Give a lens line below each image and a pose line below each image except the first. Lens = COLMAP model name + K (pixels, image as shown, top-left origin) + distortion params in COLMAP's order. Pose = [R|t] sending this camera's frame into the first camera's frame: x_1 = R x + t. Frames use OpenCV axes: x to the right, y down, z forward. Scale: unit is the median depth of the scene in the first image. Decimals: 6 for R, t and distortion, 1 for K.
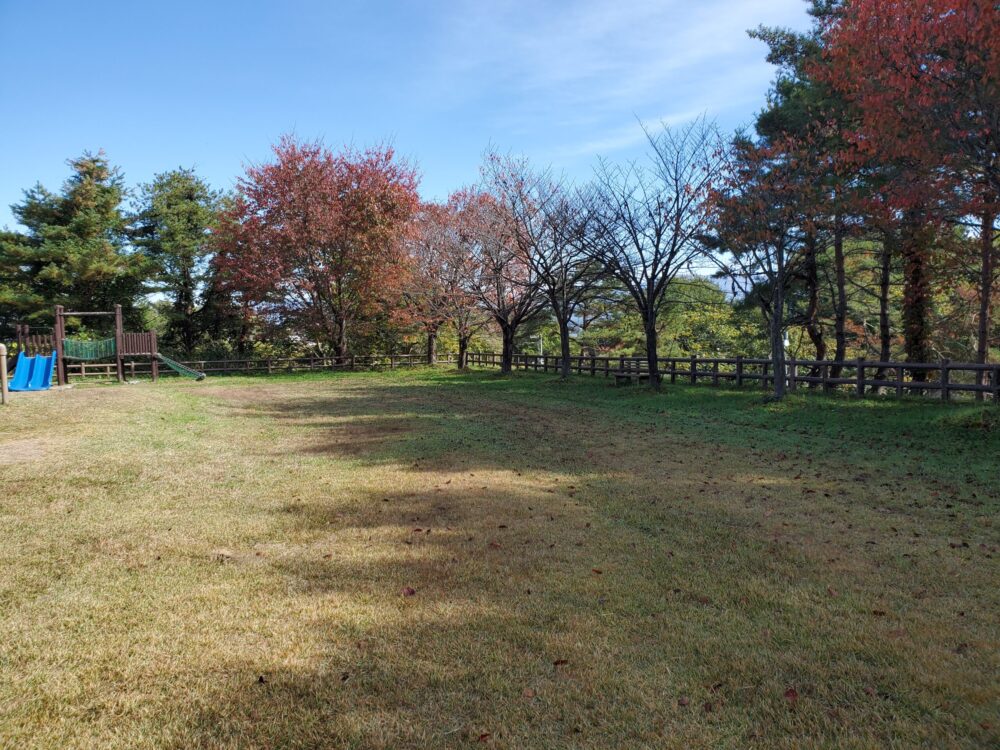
lens RADIAL K [[770.6, 0, 490.1], [0, 770.6, 374.4], [0, 0, 1]] dist [0.006152, 0.047211]
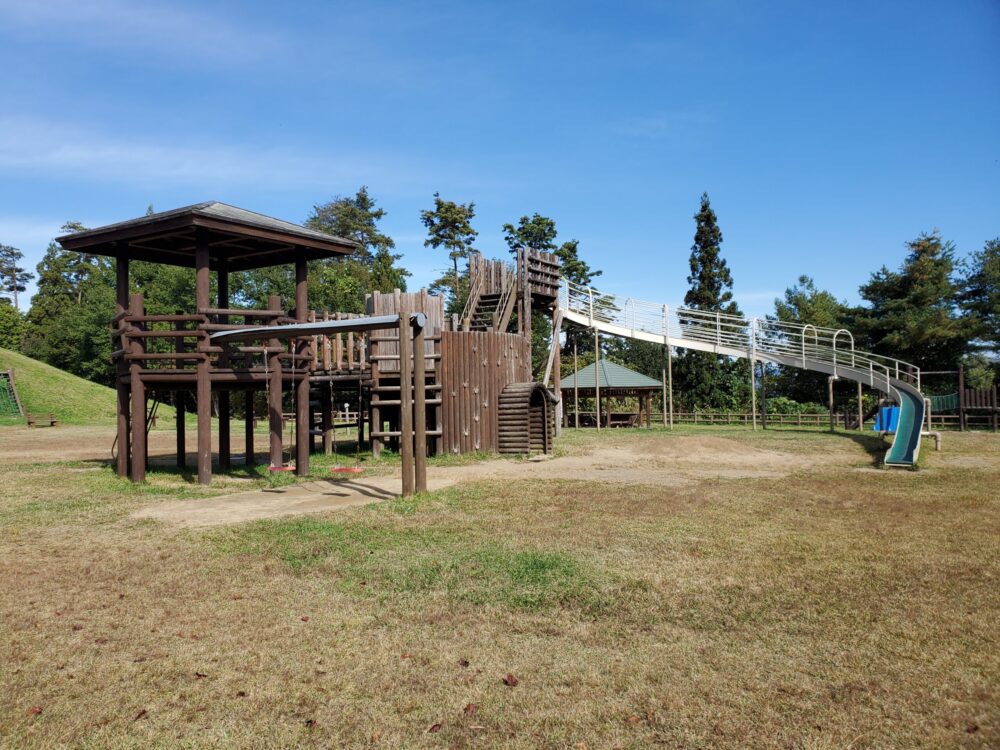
lens RADIAL K [[770.6, 0, 490.1], [0, 770.6, 374.4], [0, 0, 1]] dist [0.006152, 0.047211]
pose [[0.594585, -0.005278, -0.804015, 0.031530], [-0.049144, 0.997870, -0.042893, 0.007531], [0.802529, 0.065016, 0.593060, -0.205742]]
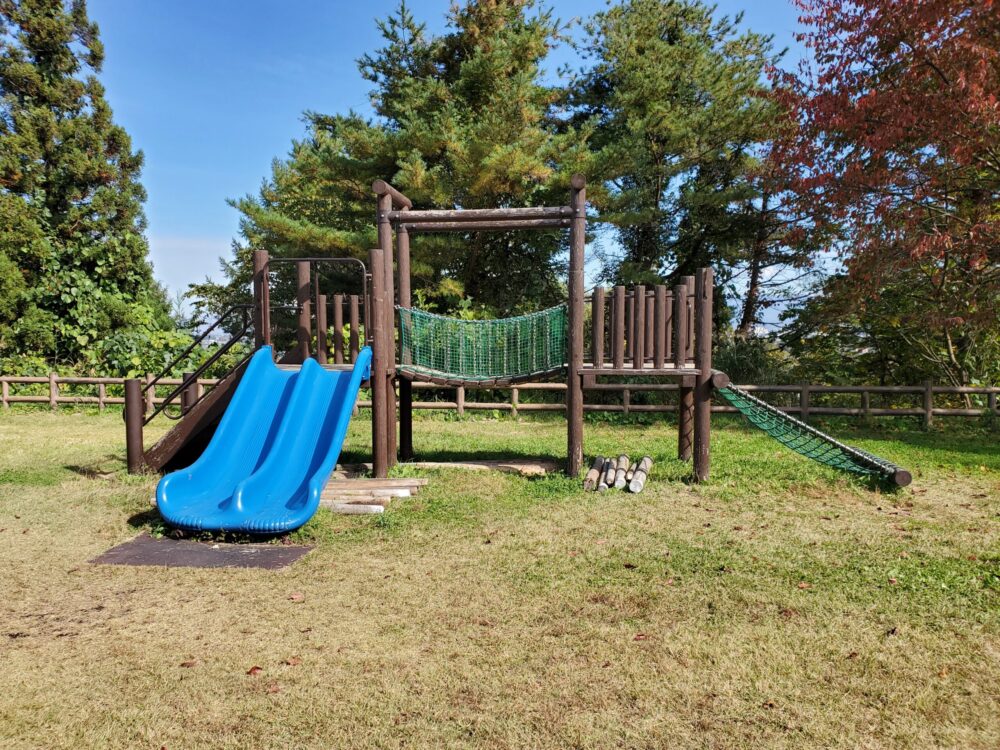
lens RADIAL K [[770.6, 0, 490.1], [0, 770.6, 374.4], [0, 0, 1]] dist [0.006152, 0.047211]
pose [[0.897786, 0.047775, -0.437834, -0.297223], [-0.049721, 0.998738, 0.007026, -0.018062], [0.437617, 0.015462, 0.899029, 0.570353]]
